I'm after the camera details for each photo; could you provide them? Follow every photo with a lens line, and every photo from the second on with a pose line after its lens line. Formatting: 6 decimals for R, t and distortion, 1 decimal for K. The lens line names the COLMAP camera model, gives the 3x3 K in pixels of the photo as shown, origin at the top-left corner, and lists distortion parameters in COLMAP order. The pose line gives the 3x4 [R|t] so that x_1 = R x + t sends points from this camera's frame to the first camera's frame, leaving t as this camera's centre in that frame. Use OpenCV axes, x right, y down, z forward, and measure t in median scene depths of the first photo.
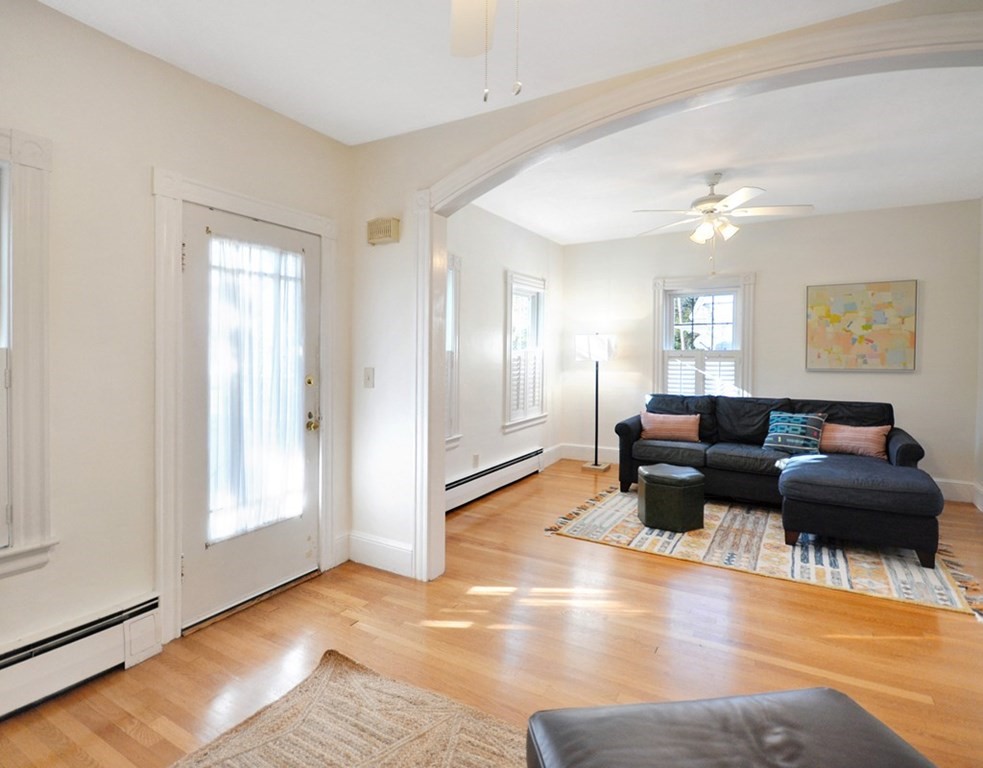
lens RADIAL K [[519.7, 0, 487.3], [0, 519.7, 359.0], [0, 0, 1]] dist [0.018161, 0.000448]
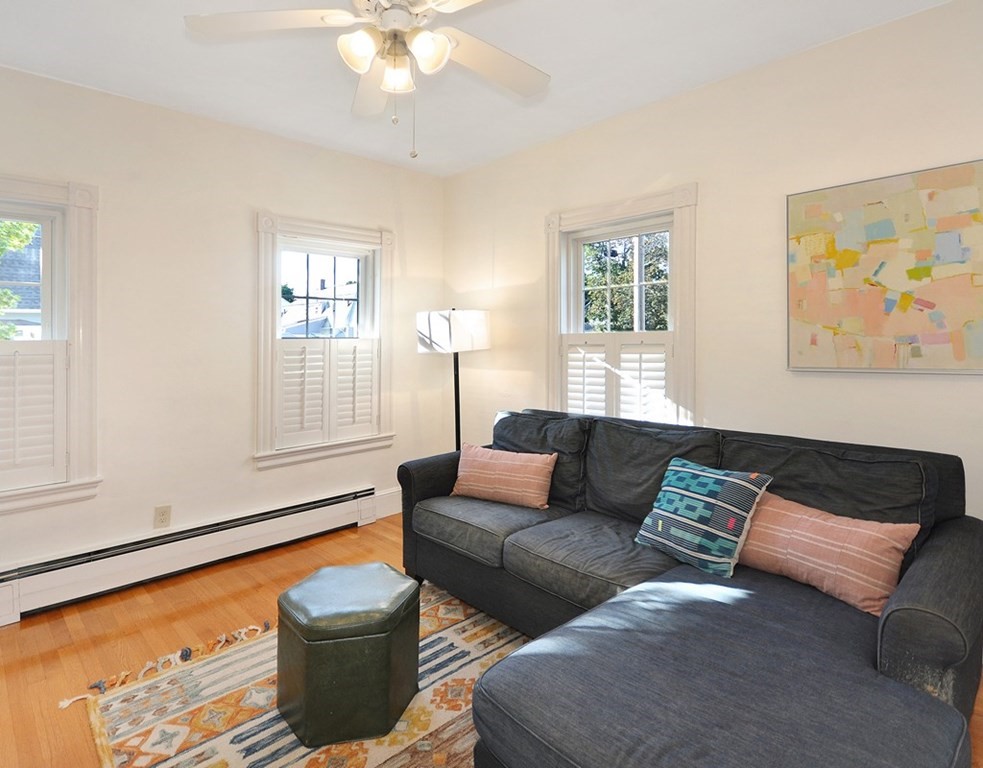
lens RADIAL K [[522.8, 0, 490.1], [0, 522.8, 345.2], [0, 0, 1]] dist [0.002824, 0.000759]
pose [[0.959712, -0.011600, -0.280745, 0.505158], [0.009790, 0.999921, -0.007849, -0.000532], [0.280814, 0.004784, 0.959750, 0.483405]]
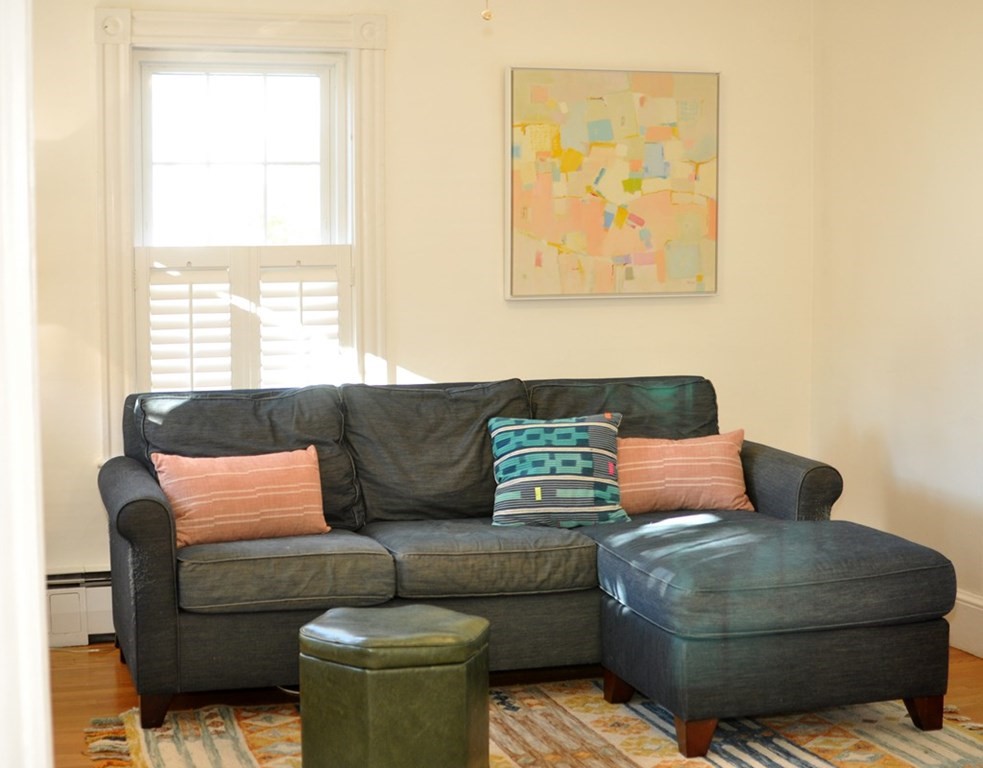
lens RADIAL K [[1815.8, 0, 491.5], [0, 1815.8, 384.0], [0, 0, 1]] dist [-0.147756, 0.125478]
pose [[0.662192, -0.062591, 0.746716, -0.361726], [0.016174, 0.997467, 0.069266, -0.008205], [-0.749160, -0.033790, 0.661527, 0.184350]]
